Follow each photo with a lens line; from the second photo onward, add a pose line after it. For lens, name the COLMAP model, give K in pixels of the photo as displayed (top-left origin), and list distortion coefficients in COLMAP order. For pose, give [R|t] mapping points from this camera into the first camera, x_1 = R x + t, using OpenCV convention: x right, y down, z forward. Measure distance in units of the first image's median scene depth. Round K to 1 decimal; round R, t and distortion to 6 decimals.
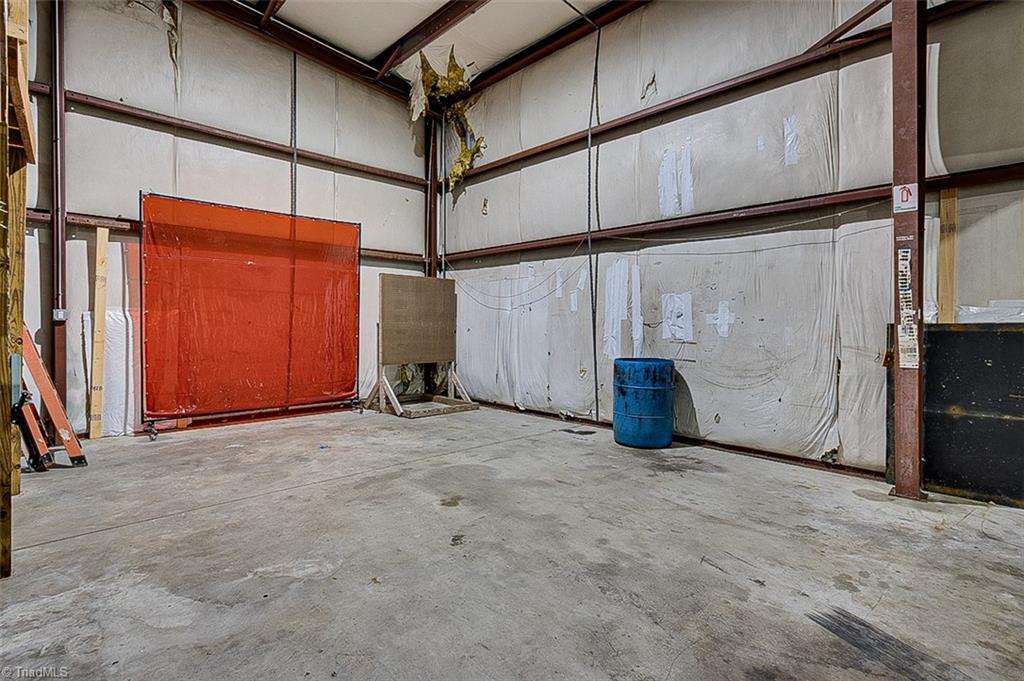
lens RADIAL K [[496.2, 0, 502.6], [0, 496.2, 340.2], [0, 0, 1]] dist [0.001103, 0.000673]
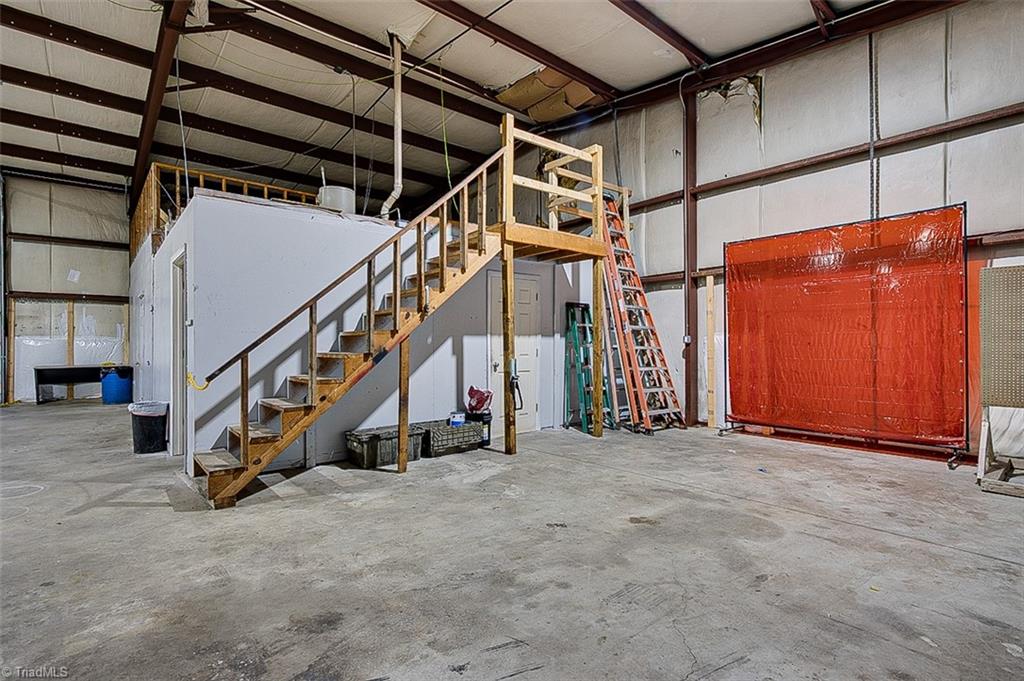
lens RADIAL K [[496.2, 0, 502.6], [0, 496.2, 340.2], [0, 0, 1]] dist [0.001103, 0.000673]
pose [[-0.071139, -0.014308, -0.997364, 0.840648], [-0.028717, 0.999512, -0.012290, -0.017041], [0.997053, 0.027767, -0.071516, 0.714000]]
